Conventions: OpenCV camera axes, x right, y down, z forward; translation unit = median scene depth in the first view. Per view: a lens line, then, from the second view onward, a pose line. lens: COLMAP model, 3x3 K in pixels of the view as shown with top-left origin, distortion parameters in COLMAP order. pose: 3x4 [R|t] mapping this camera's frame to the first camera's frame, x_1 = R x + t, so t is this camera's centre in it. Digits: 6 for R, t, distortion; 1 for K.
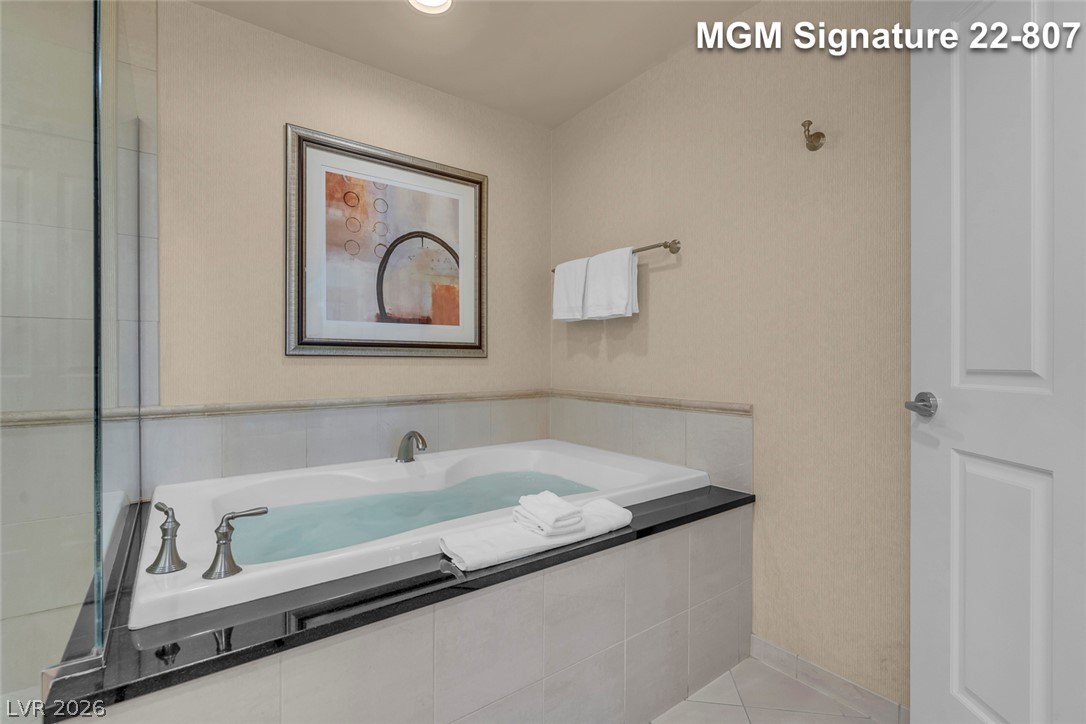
lens RADIAL K [[495.4, 0, 536.3], [0, 495.4, 360.3], [0, 0, 1]] dist [-0.003625, 0.002352]
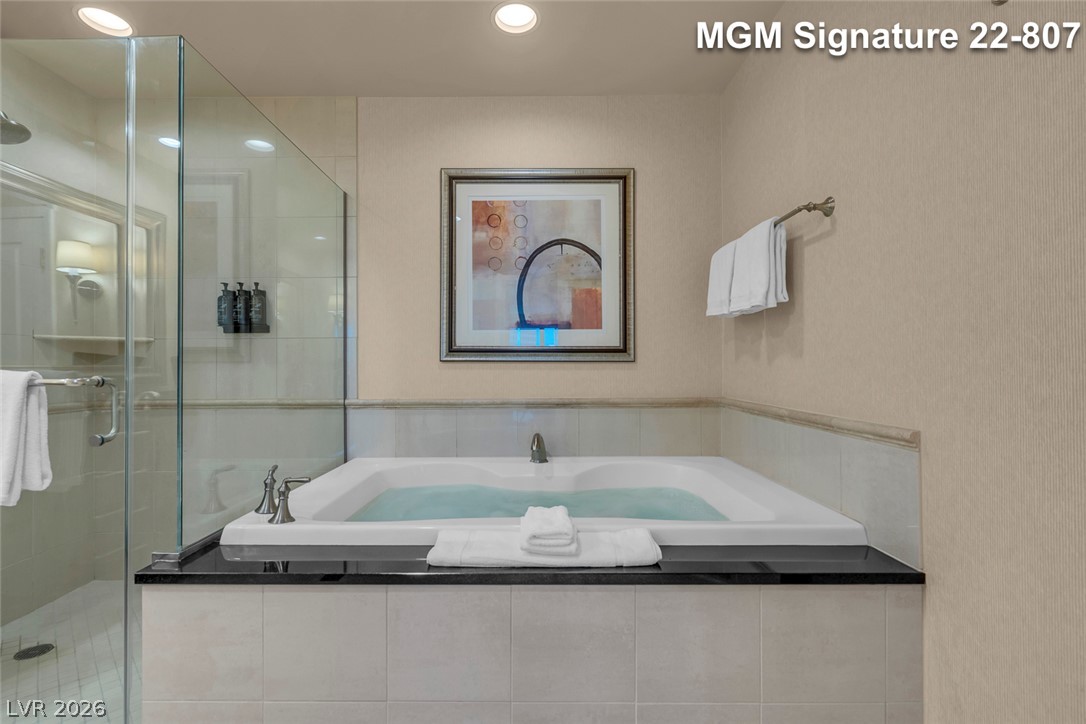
lens RADIAL K [[495.4, 0, 526.8], [0, 495.4, 361.8], [0, 0, 1]] dist [-0.003625, 0.002352]
pose [[0.799719, -0.007770, -0.600324, 0.361062], [0.003367, 0.999959, -0.008458, 0.002601], [0.600365, 0.004742, 0.799712, 0.155495]]
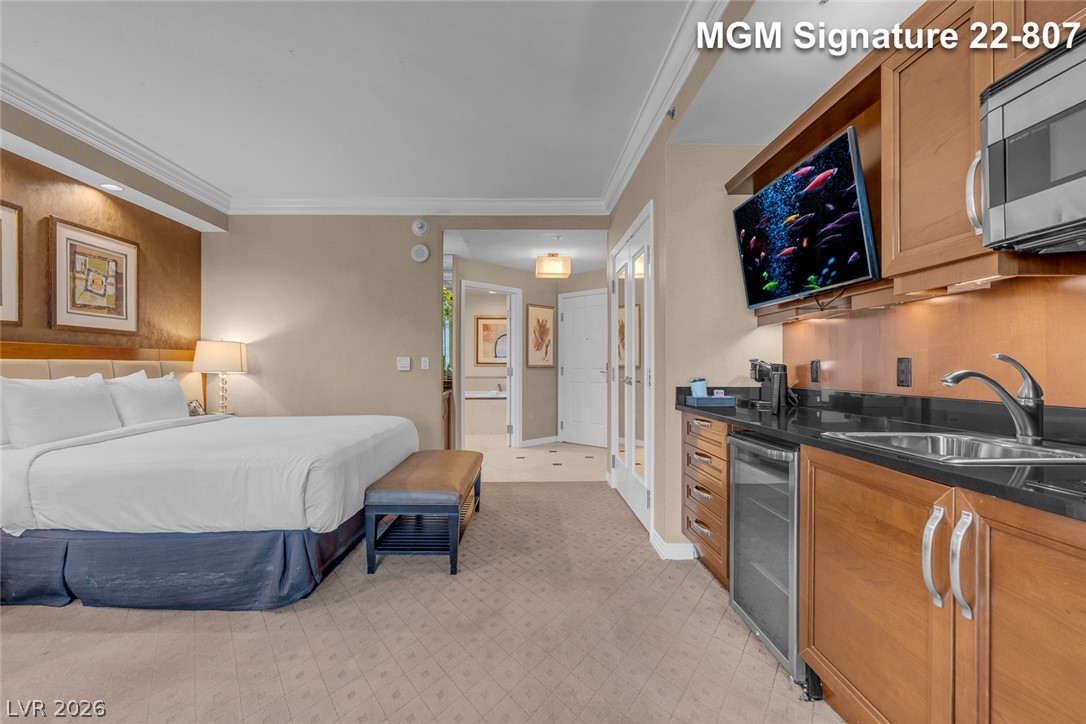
lens RADIAL K [[495.4, 0, 527.5], [0, 495.4, 367.4], [0, 0, 1]] dist [-0.003625, 0.002352]
pose [[0.809564, -0.001977, -0.587028, 2.454296], [-0.000478, 0.999992, -0.004026, 0.020237], [0.587032, 0.003540, 0.809556, -2.303911]]
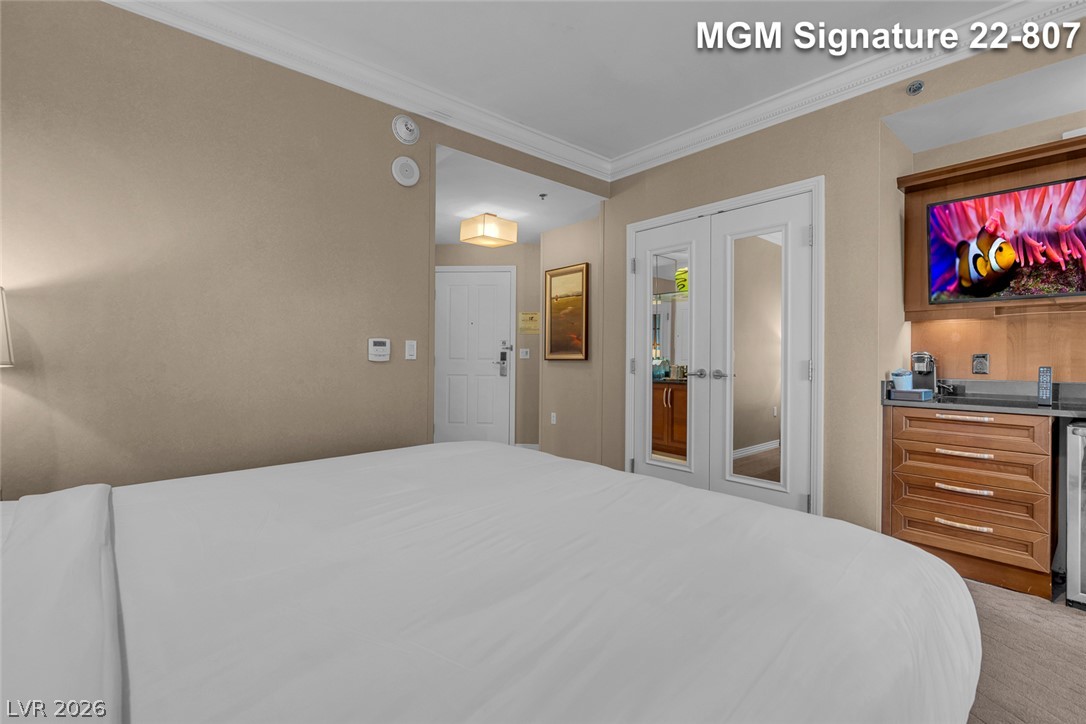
lens RADIAL K [[495.4, 0, 532.4], [0, 495.4, 359.5], [0, 0, 1]] dist [-0.003625, 0.002352]
pose [[0.998067, 0.005268, 0.061922, 1.024054], [-0.005303, 0.999986, 0.000411, 0.017311], [-0.061919, -0.000739, 0.998081, -2.182734]]
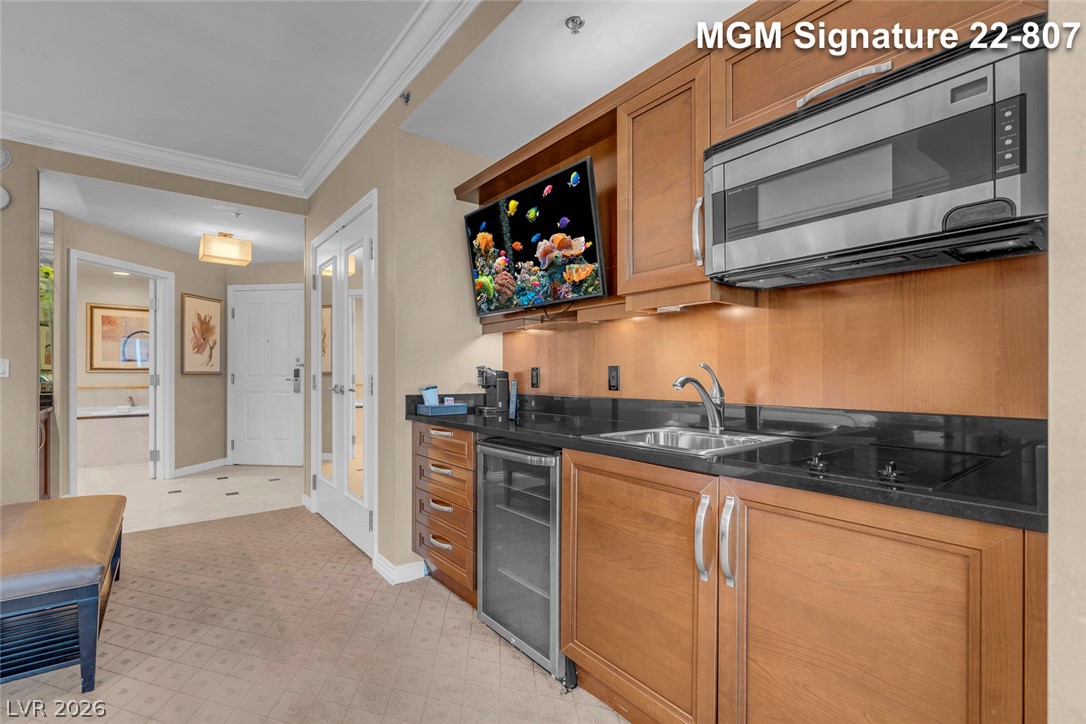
lens RADIAL K [[495.4, 0, 531.5], [0, 495.4, 373.8], [0, 0, 1]] dist [-0.003625, 0.002352]
pose [[0.999858, -0.003457, 0.016487, 2.286348], [0.003512, 0.999988, -0.003340, 0.018789], [-0.016475, 0.003397, 0.999859, -2.230130]]
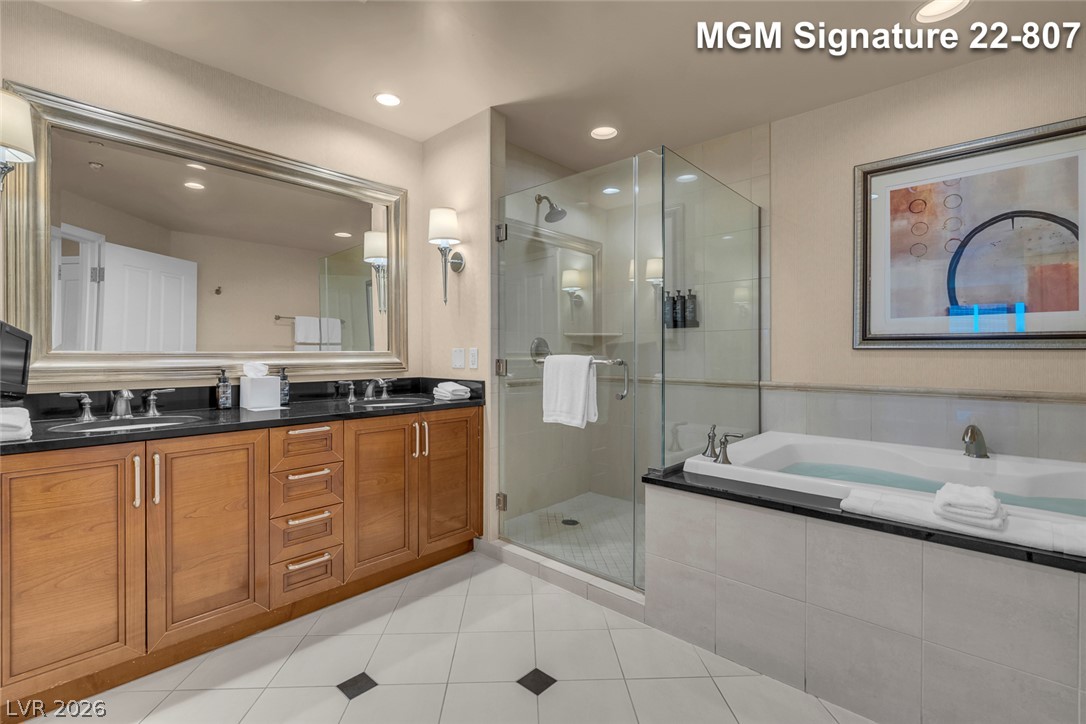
lens RADIAL K [[495.4, 0, 536.8], [0, 495.4, 353.2], [0, 0, 1]] dist [-0.003625, 0.002352]
pose [[0.183939, 0.000590, -0.982938, 0.561640], [-0.000670, 1.000000, 0.000474, 0.000696], [0.982937, 0.000571, 0.183939, -0.032628]]
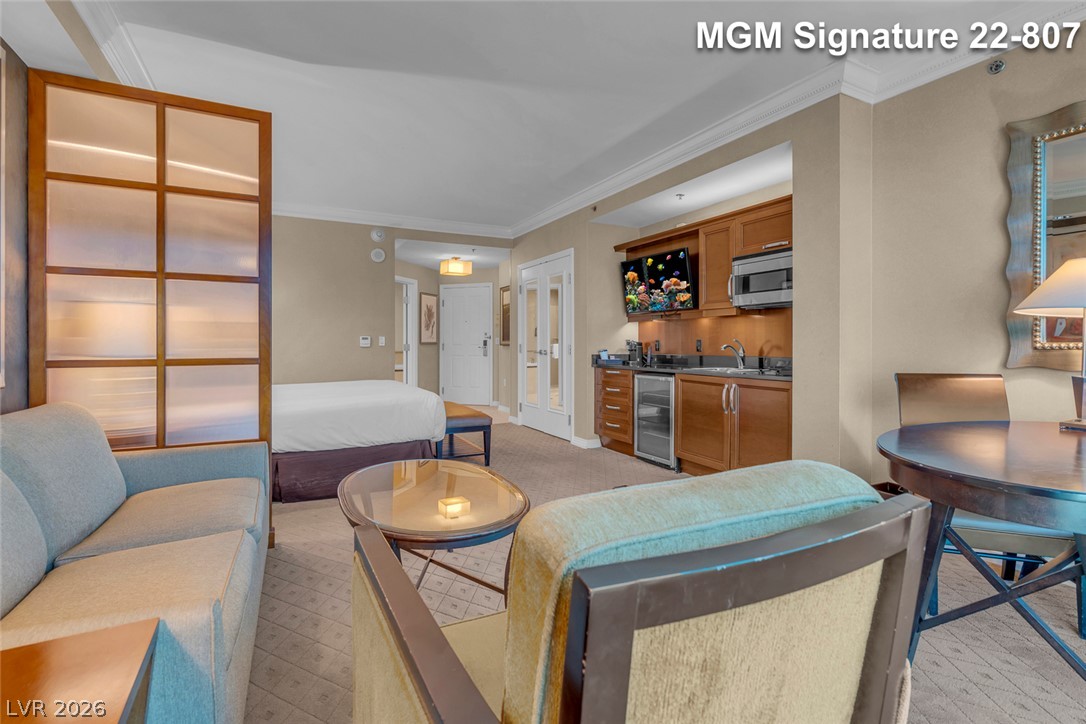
lens RADIAL K [[495.4, 0, 529.3], [0, 495.4, 360.7], [0, 0, 1]] dist [-0.003625, 0.002352]
pose [[0.984657, 0.002271, -0.174486, 2.116460], [0.003405, 0.999475, 0.032226, 0.016849], [0.174468, -0.032326, 0.984132, -3.472350]]
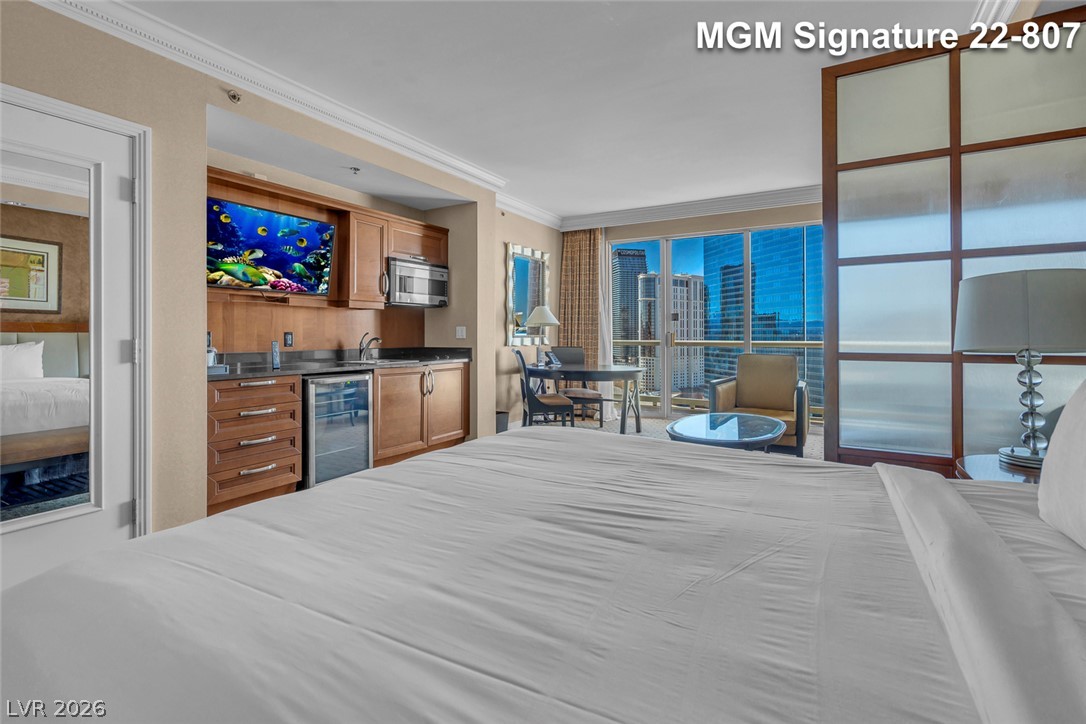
lens RADIAL K [[495.4, 0, 554.9], [0, 495.4, 322.2], [0, 0, 1]] dist [-0.003625, 0.002352]
pose [[-0.412668, 0.016956, 0.910724, 0.438645], [-0.000730, 0.999820, -0.018945, -0.002941], [-0.910881, -0.008483, -0.412581, -1.290015]]
